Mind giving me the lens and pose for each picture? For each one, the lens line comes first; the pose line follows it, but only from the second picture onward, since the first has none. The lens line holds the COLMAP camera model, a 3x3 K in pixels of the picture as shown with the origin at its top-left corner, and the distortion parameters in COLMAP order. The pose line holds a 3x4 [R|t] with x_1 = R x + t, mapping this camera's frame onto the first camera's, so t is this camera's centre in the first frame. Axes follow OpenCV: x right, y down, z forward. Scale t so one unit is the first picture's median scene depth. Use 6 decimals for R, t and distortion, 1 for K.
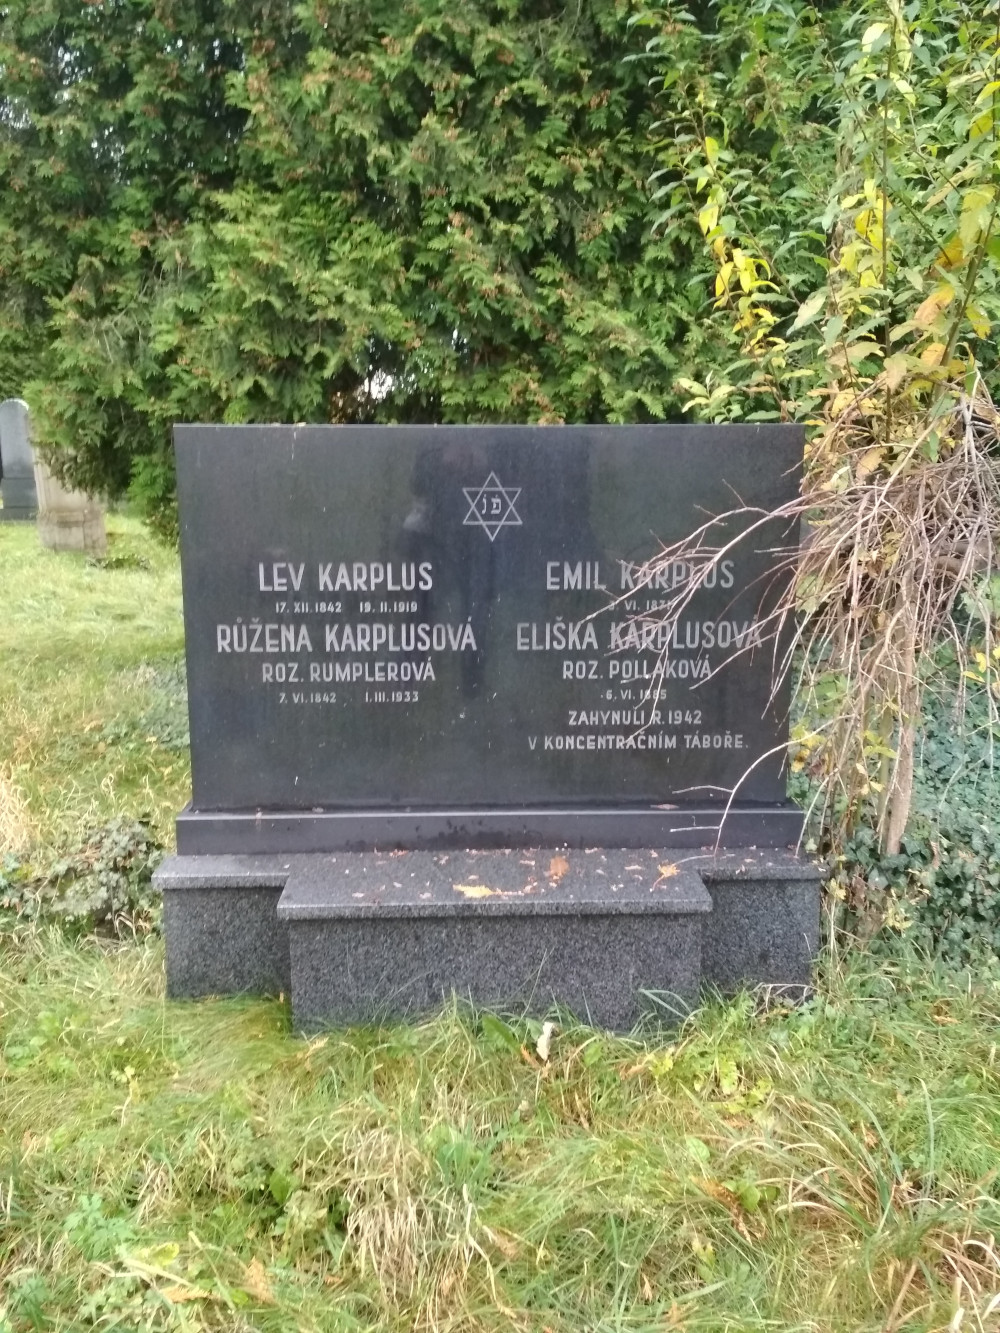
lens RADIAL K [[1228.1, 0, 500.0], [0, 1228.1, 666.5], [0, 0, 1]] dist [0.132258, -0.259948]
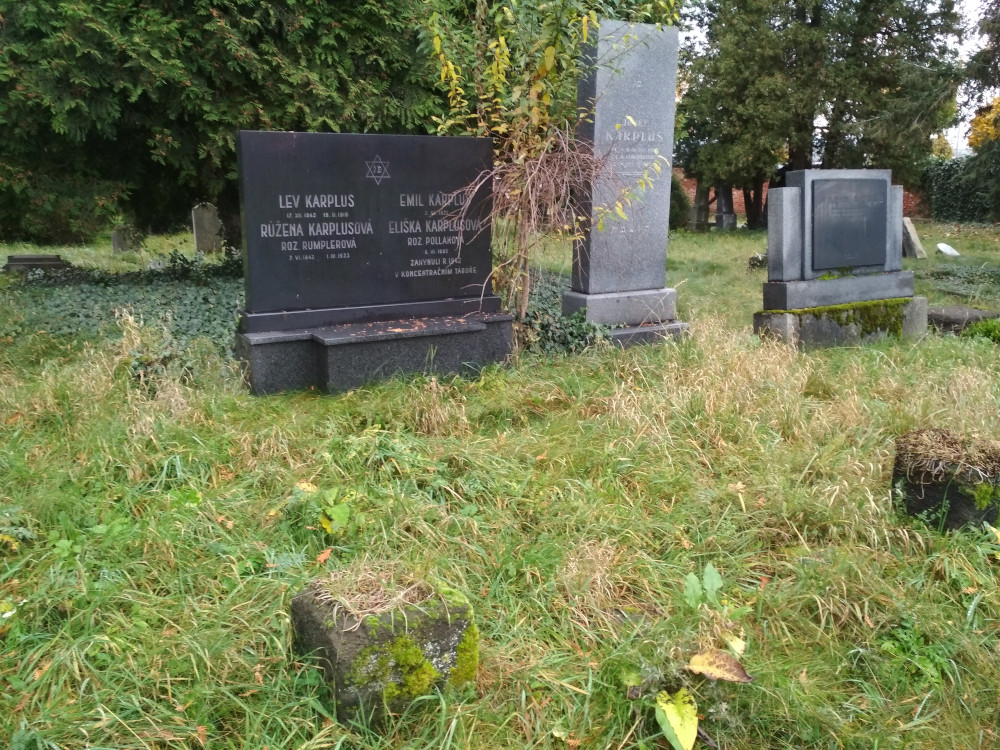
lens RADIAL K [[921.3, 0, 500.0], [0, 921.3, 375.0], [0, 0, 1]] dist [0.132258, -0.259948]
pose [[0.877424, -0.099132, 0.469361, -0.644394], [0.074540, 0.994706, 0.070744, 0.143359], [-0.473889, -0.027087, 0.880168, -0.635476]]
